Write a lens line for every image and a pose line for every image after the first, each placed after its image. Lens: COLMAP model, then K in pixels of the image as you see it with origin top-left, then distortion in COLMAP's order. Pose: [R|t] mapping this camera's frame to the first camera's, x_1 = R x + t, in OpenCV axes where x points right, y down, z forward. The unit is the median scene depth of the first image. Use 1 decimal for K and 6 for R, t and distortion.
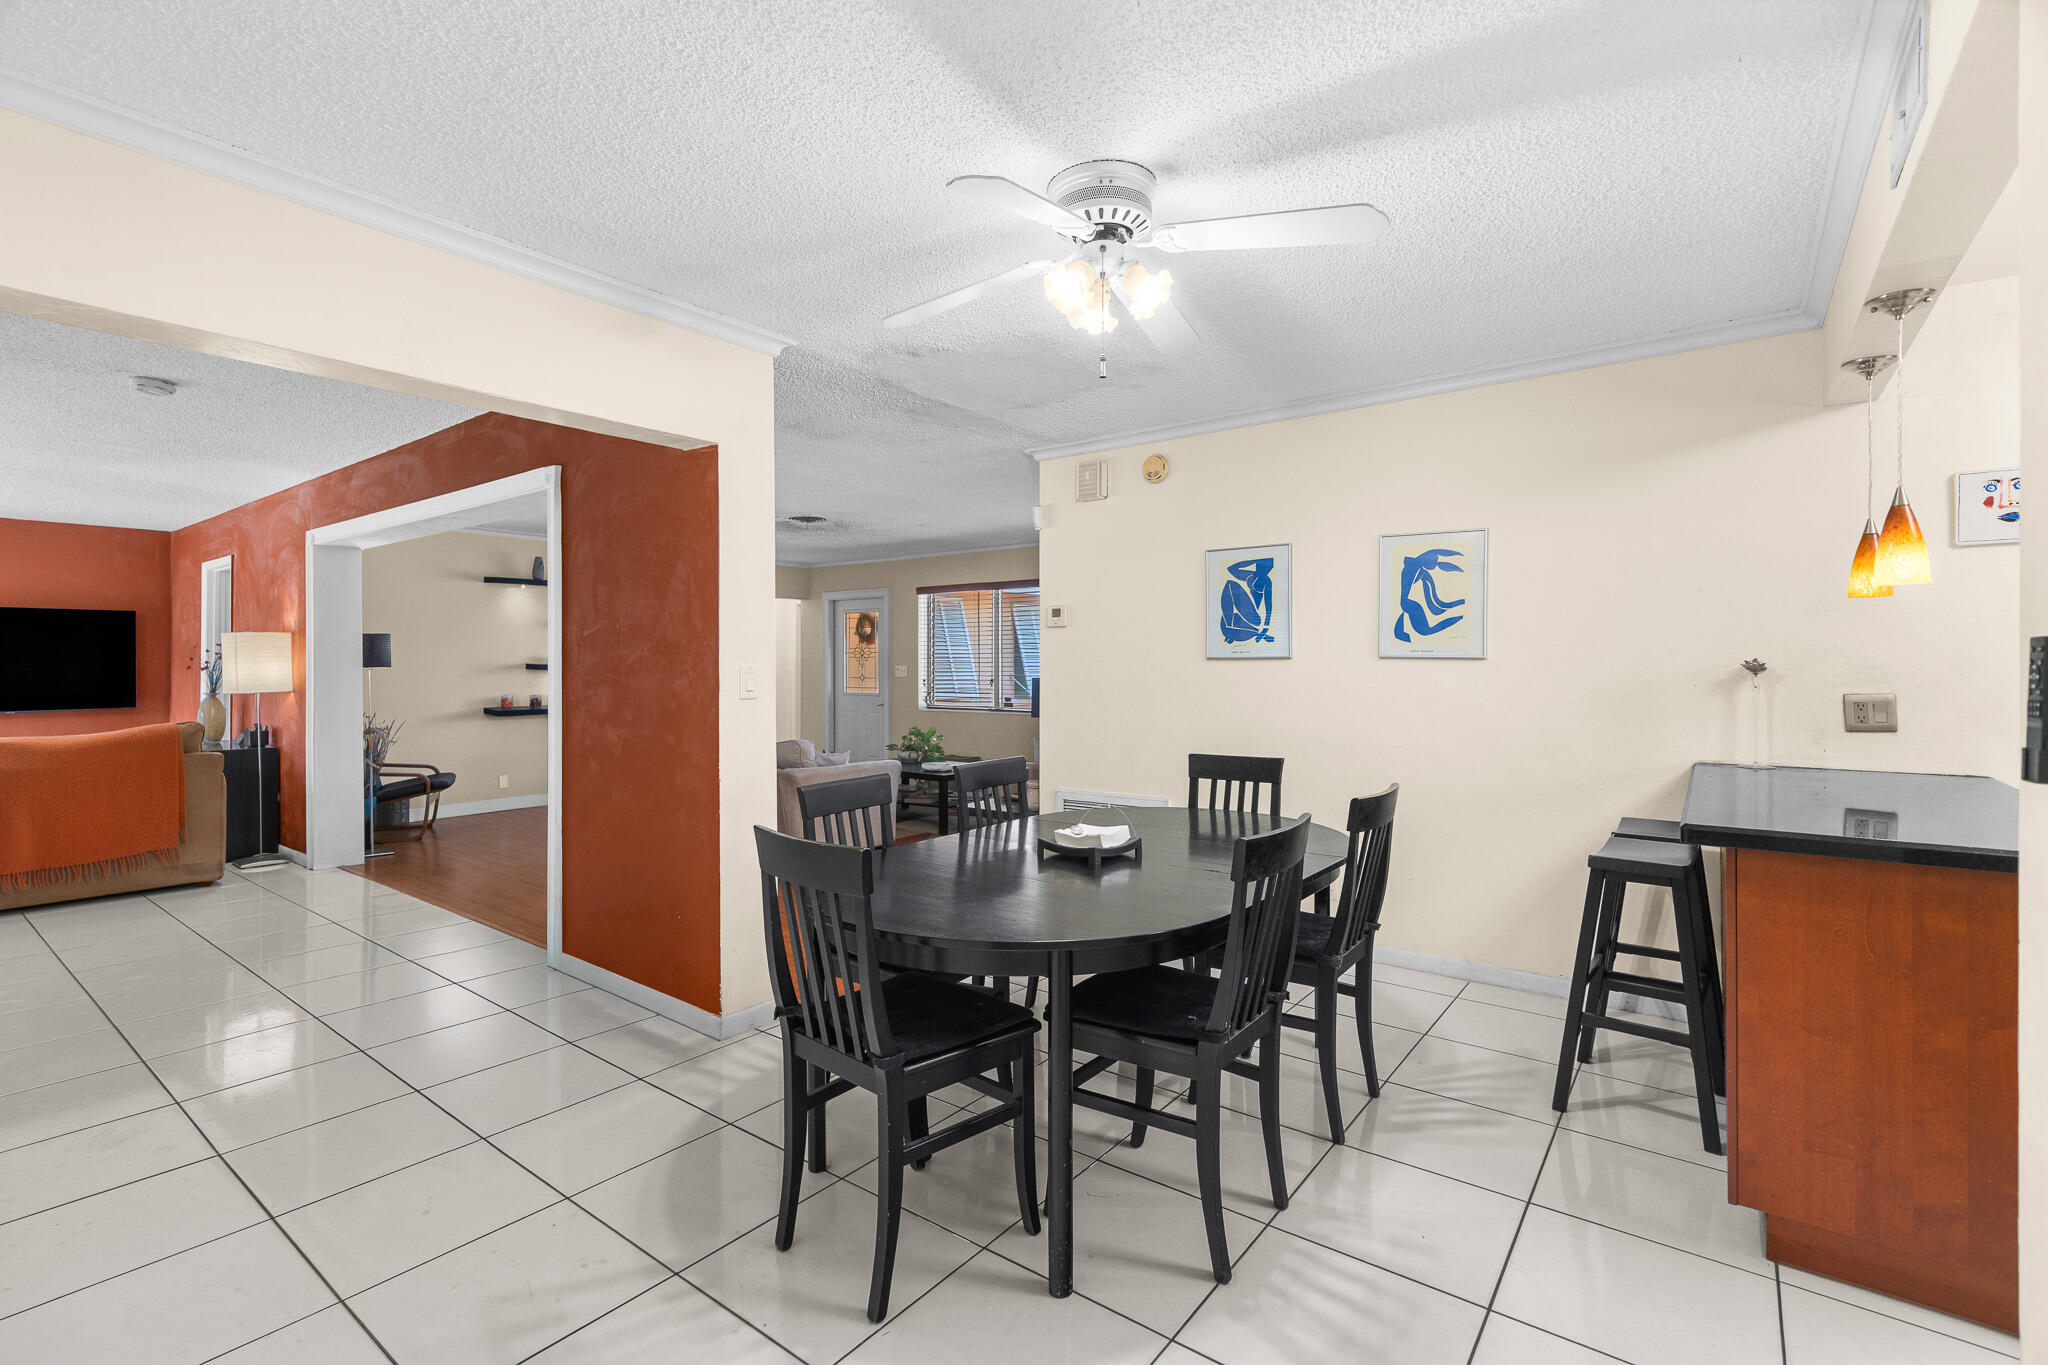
lens RADIAL K [[930.9, 0, 1019.6], [0, 930.9, 674.3], [0, 0, 1]] dist [-0.000964, -0.000033]
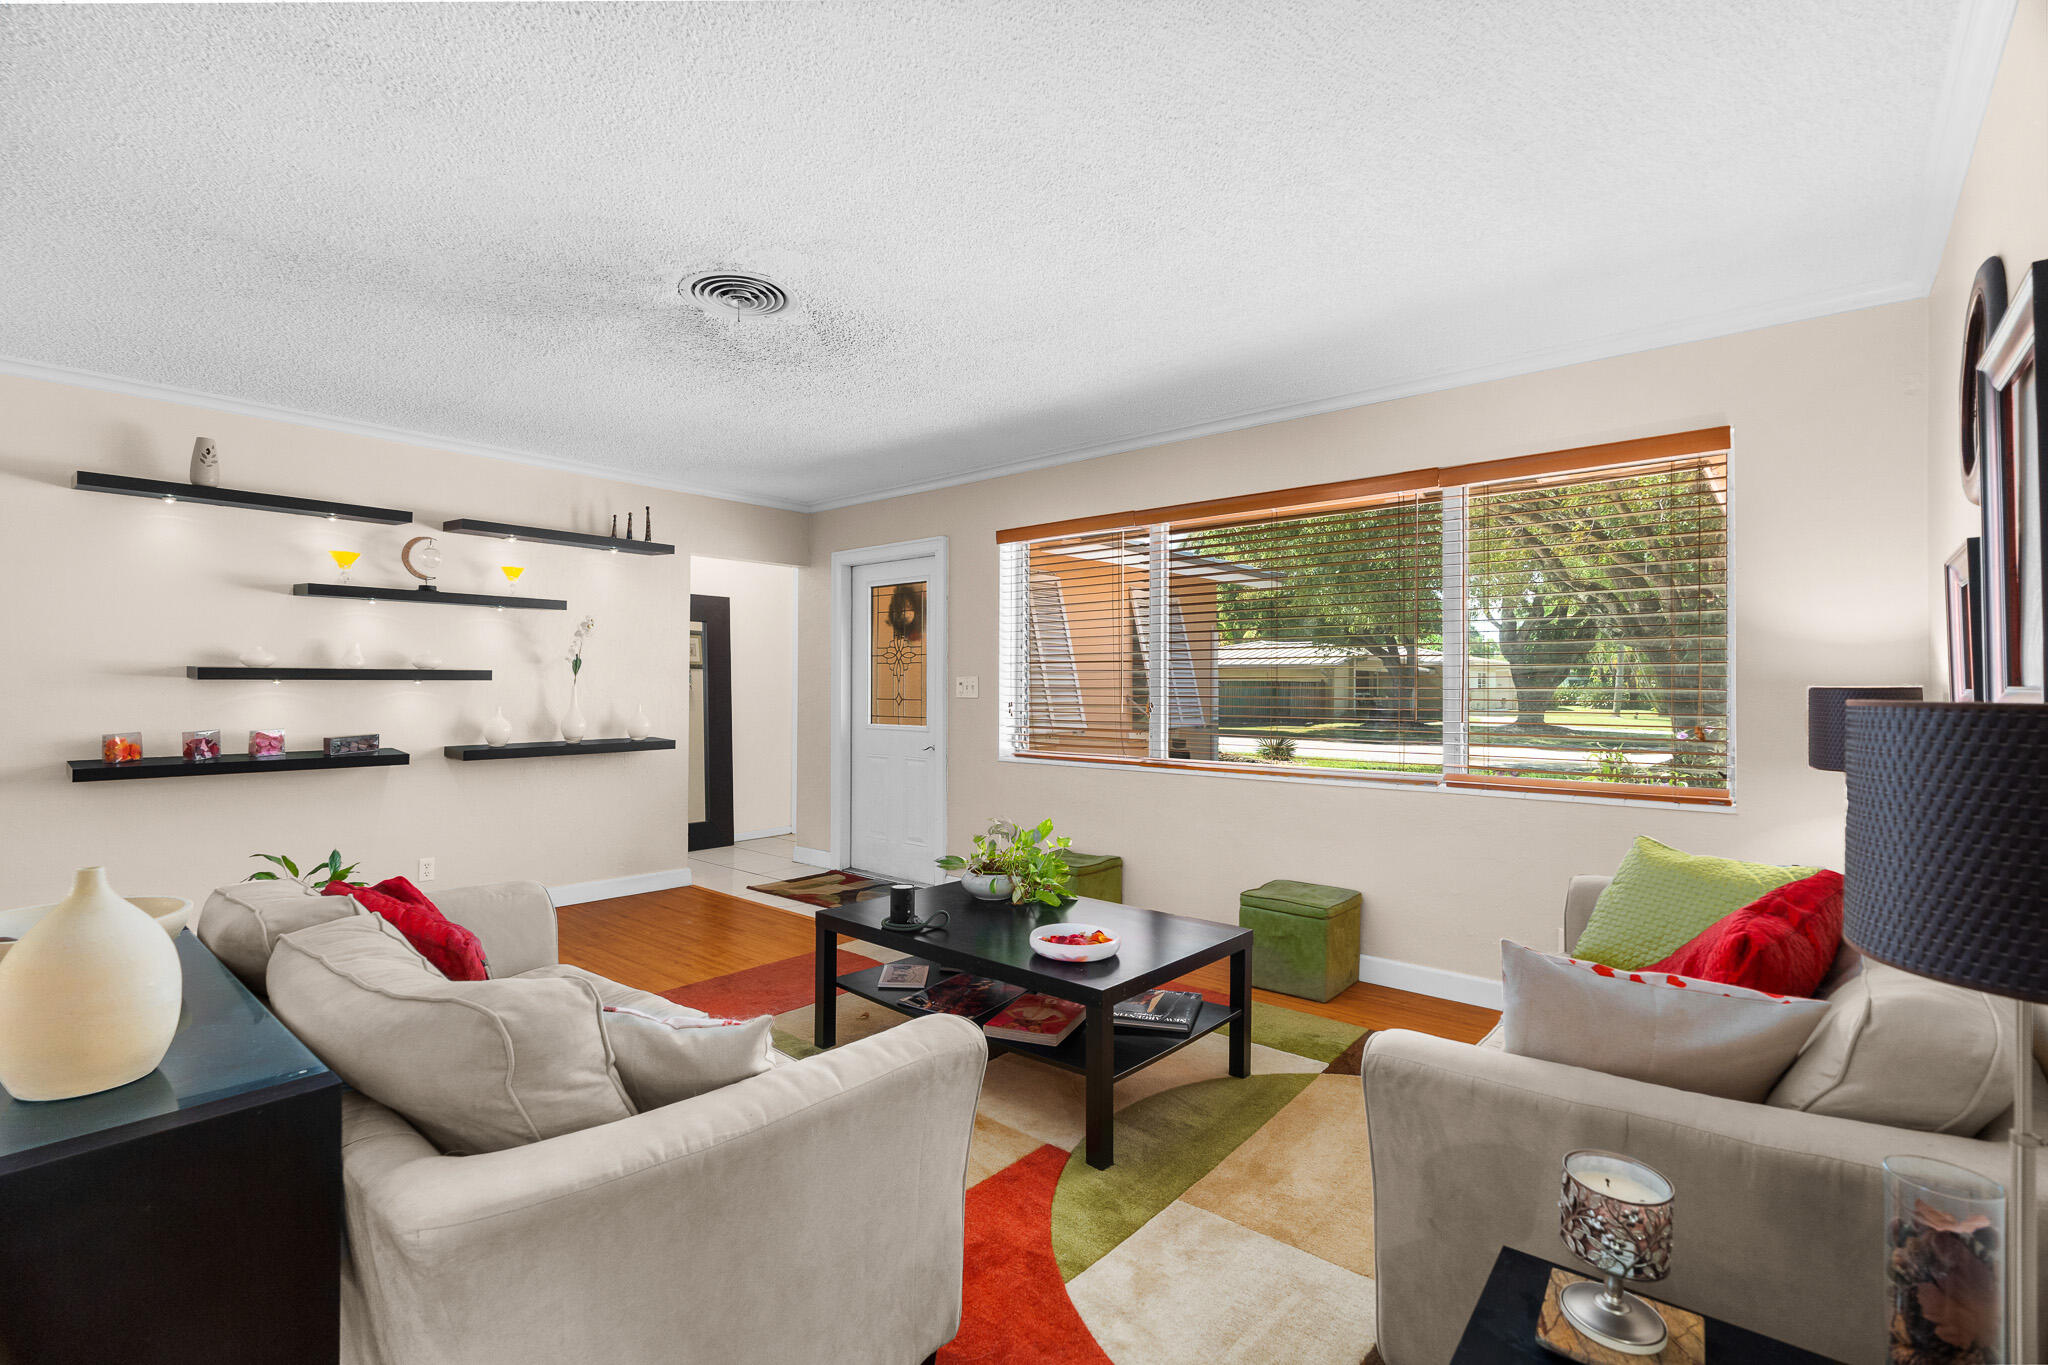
lens RADIAL K [[930.9, 0, 1025.6], [0, 930.9, 679.1], [0, 0, 1]] dist [-0.000964, -0.000033]
pose [[0.998572, 0.006148, -0.053065, -0.077994], [-0.006945, 0.999866, -0.014841, -0.000410], [0.052967, 0.015188, 0.998481, 0.556129]]
